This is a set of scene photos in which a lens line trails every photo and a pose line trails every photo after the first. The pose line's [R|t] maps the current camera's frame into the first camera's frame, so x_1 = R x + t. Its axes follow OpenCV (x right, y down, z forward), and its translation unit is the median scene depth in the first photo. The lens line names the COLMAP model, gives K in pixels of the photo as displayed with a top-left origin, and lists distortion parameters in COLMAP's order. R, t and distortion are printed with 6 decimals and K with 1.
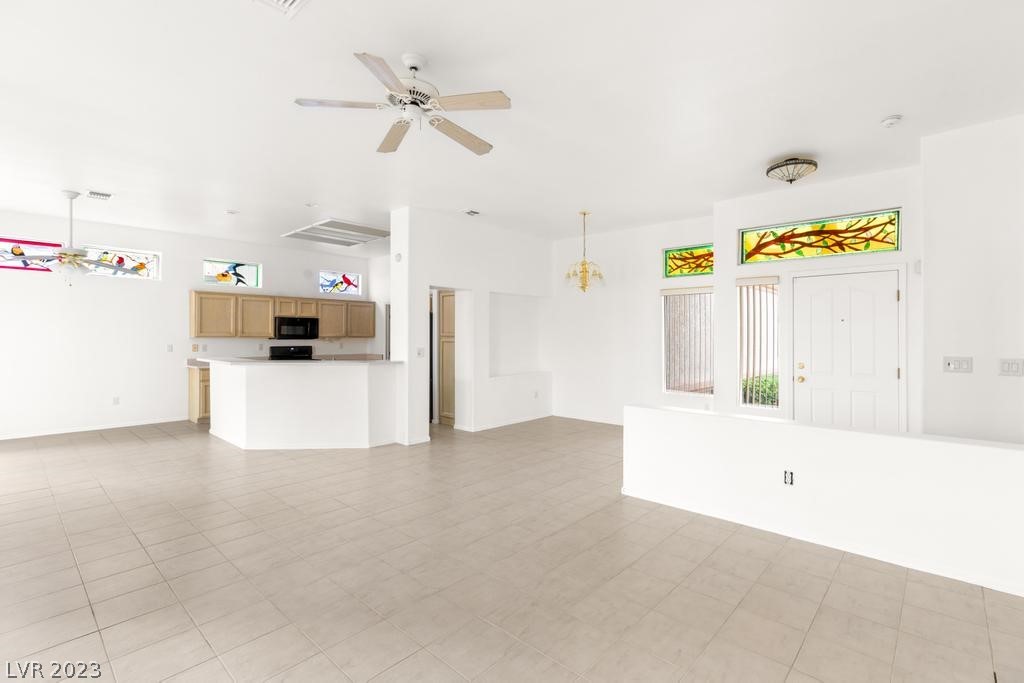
lens RADIAL K [[462.2, 0, 520.9], [0, 462.2, 334.6], [0, 0, 1]] dist [0.009646, -0.004557]
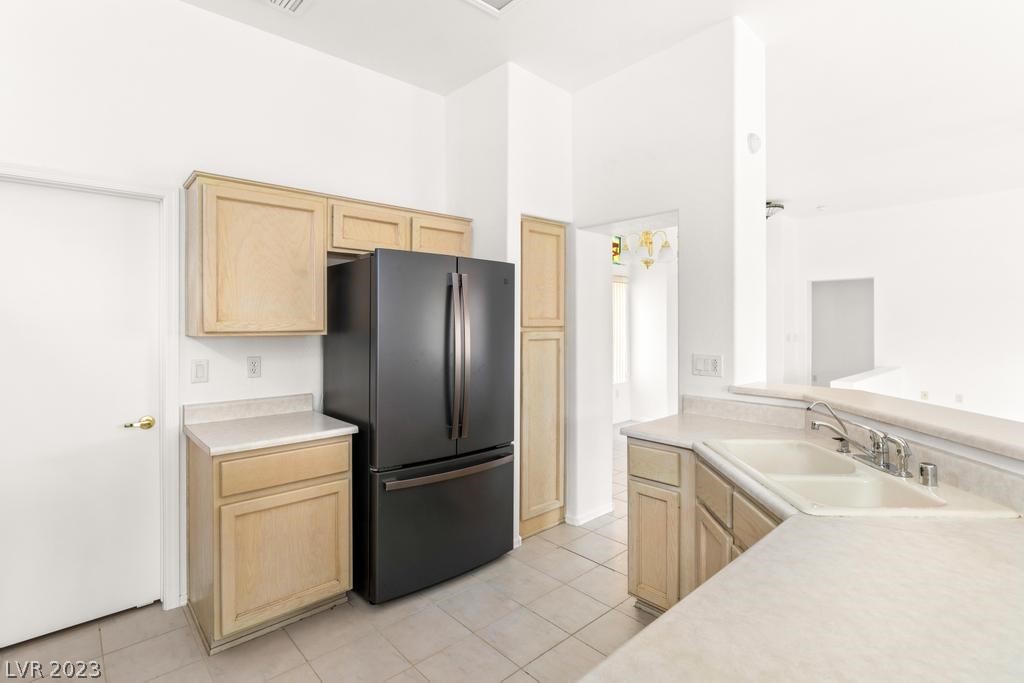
lens RADIAL K [[494.6, 0, 500.4], [0, 494.6, 323.0], [0, 0, 1]] dist [-0.011172, 0.000589]
pose [[0.106588, -0.001436, 0.994302, -0.570281], [0.001096, 0.999999, 0.001327, -0.000496], [-0.994303, 0.000948, 0.106589, 0.908360]]
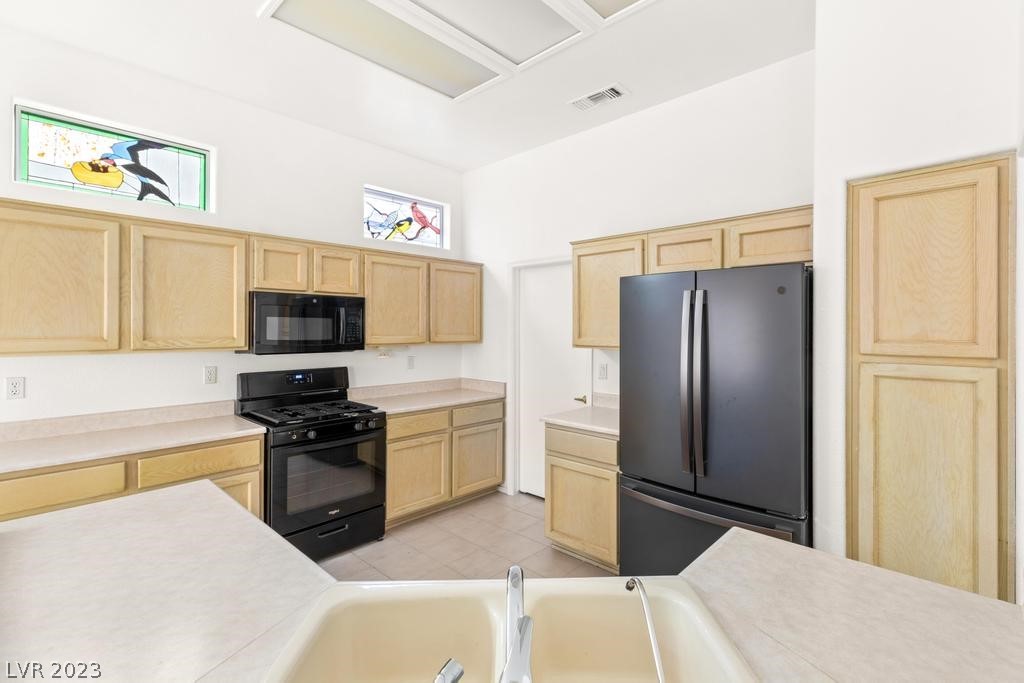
lens RADIAL K [[462.2, 0, 526.4], [0, 462.2, 327.5], [0, 0, 1]] dist [0.009646, -0.004557]
pose [[0.999964, -0.001113, -0.008416, -0.336534], [0.001116, 0.999999, 0.000328, -0.011195], [0.008416, -0.000338, 0.999965, 0.688558]]
